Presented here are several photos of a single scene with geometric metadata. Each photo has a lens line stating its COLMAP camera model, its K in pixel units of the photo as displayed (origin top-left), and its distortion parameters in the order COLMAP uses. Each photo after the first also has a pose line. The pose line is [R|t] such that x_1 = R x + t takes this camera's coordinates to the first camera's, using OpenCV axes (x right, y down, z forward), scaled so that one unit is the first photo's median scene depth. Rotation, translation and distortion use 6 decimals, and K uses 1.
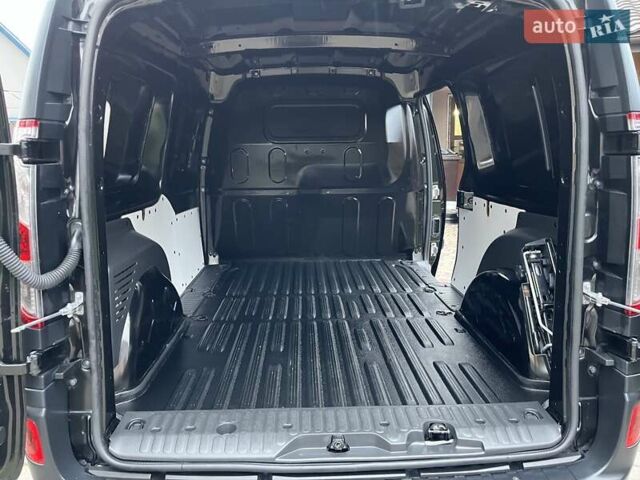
lens RADIAL K [[480.8, 0, 320.1], [0, 480.8, 236.0], [0, 0, 1]] dist [0.089510, -0.117607]
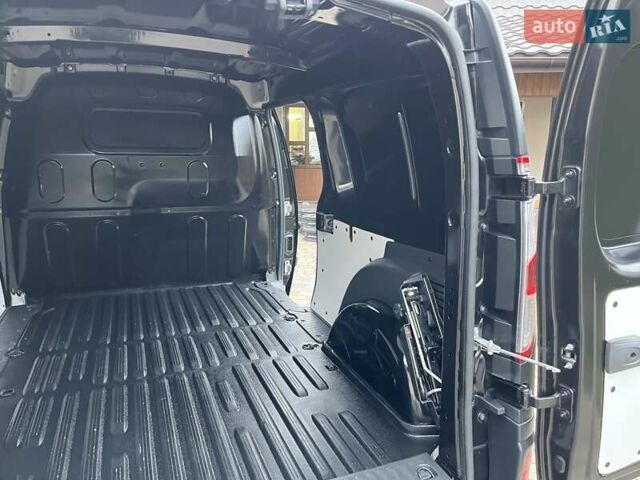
lens RADIAL K [[480.8, 0, 320.1], [0, 480.8, 236.0], [0, 0, 1]] dist [0.089510, -0.117607]
pose [[0.940793, -0.036586, 0.337001, -0.032125], [0.035306, 0.999327, 0.009930, -0.062156], [-0.337138, 0.002556, 0.941452, 0.120772]]
